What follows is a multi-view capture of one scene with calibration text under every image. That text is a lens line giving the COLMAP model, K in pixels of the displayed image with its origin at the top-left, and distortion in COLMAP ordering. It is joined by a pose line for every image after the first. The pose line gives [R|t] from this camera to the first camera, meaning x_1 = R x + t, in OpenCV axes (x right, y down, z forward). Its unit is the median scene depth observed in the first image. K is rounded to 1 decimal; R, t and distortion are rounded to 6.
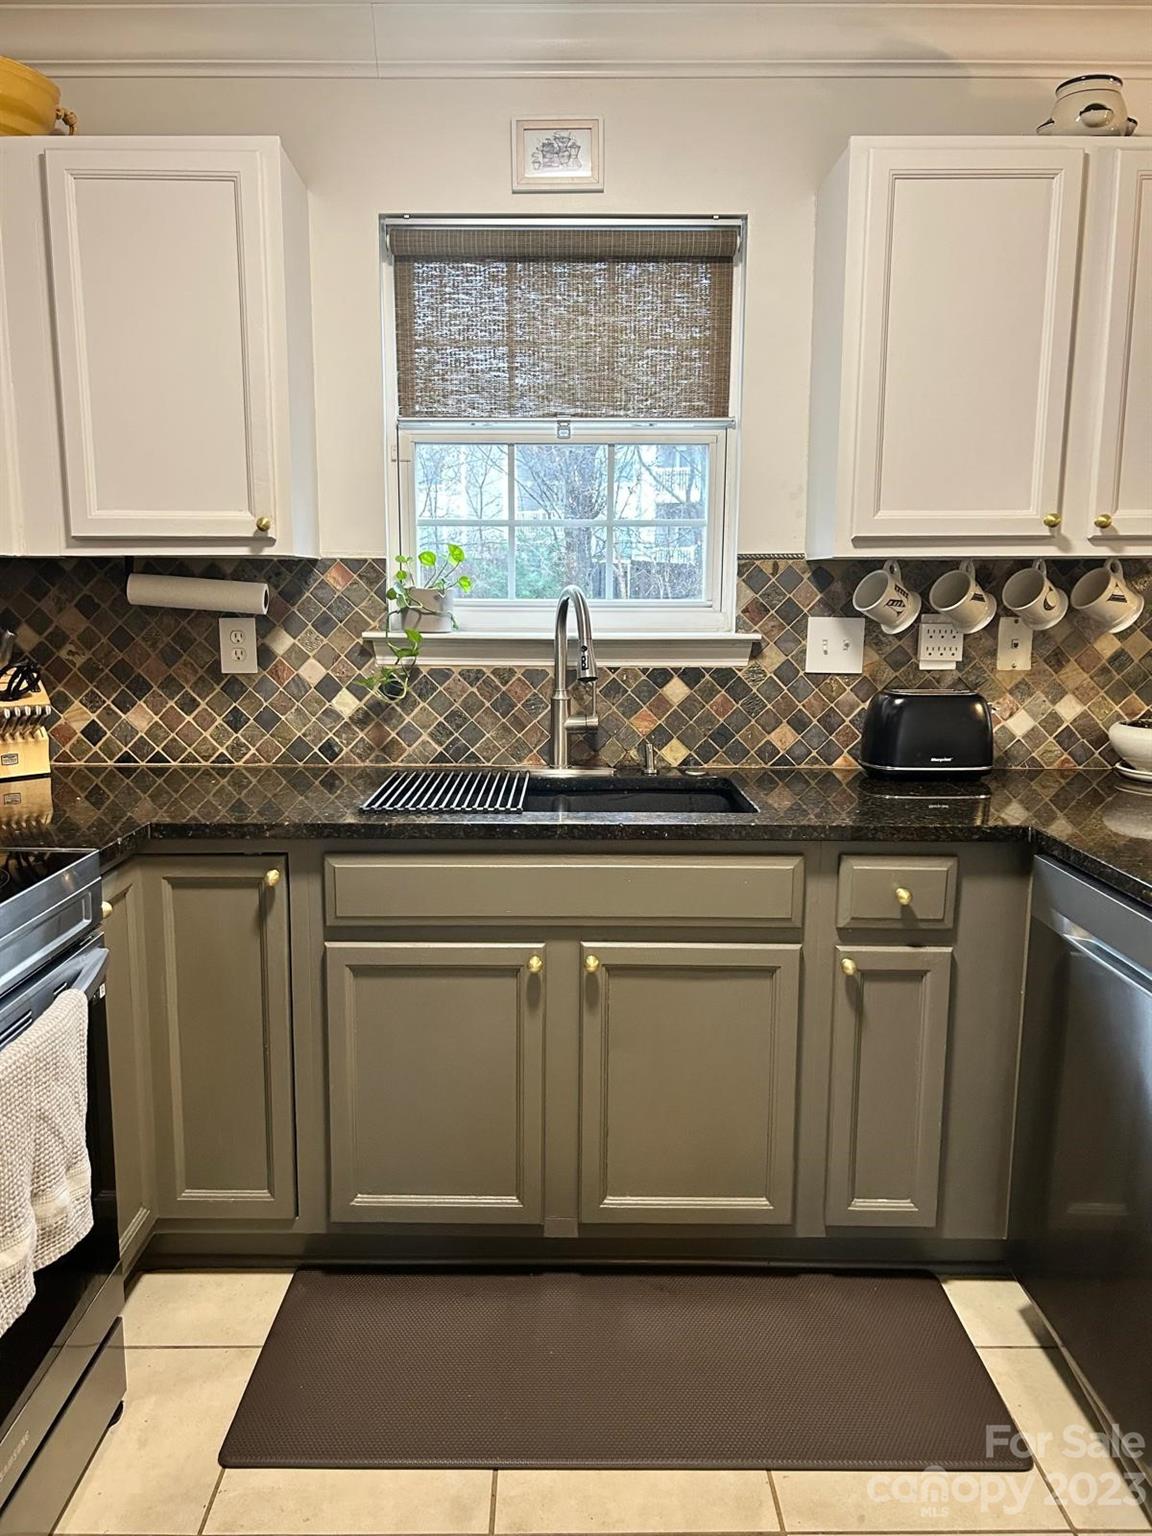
lens RADIAL K [[1135.7, 0, 575.5], [0, 1135.7, 771.9], [0, 0, 1]] dist [0.021013, -0.003199]
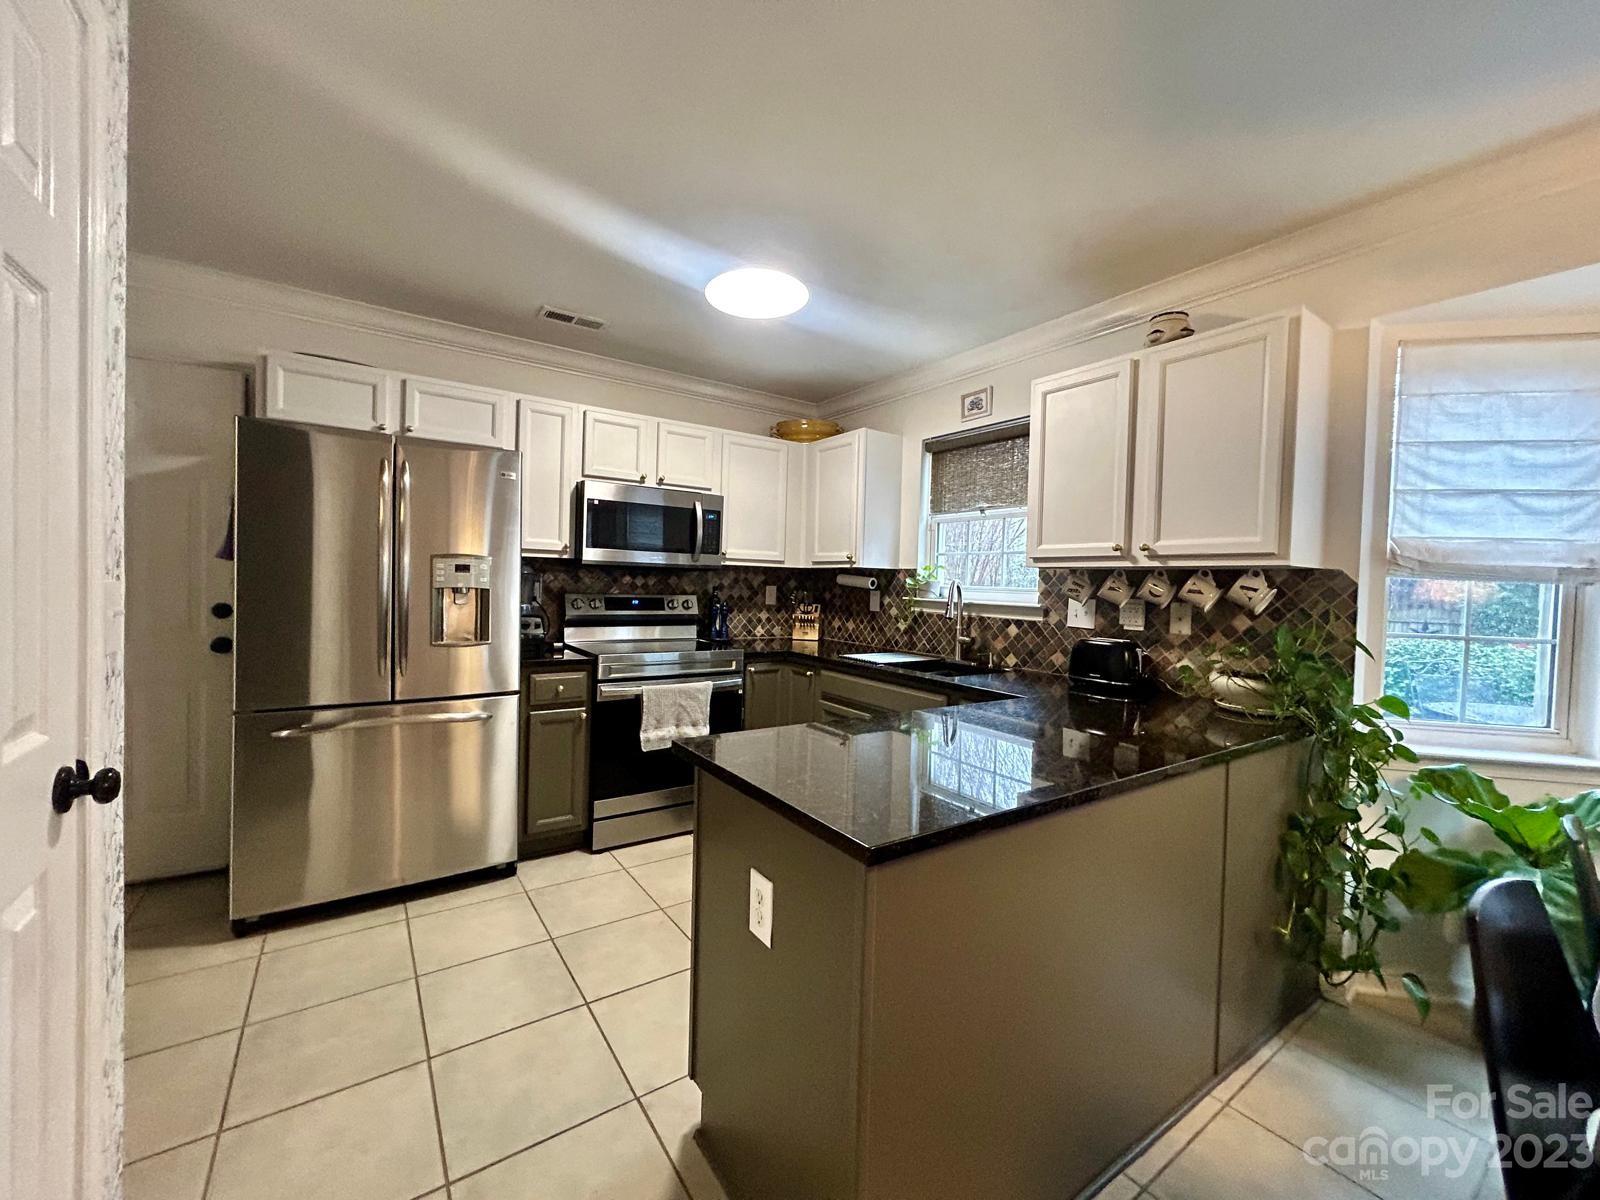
lens RADIAL K [[639.9, 0, 792.0], [0, 639.9, 596.8], [0, 0, 1]] dist [-0.000498, -0.000473]
pose [[0.551574, 0.034770, -0.833401, 0.851969], [-0.156240, 0.985754, -0.062279, 0.004622], [0.819363, 0.164562, 0.549149, 0.008401]]
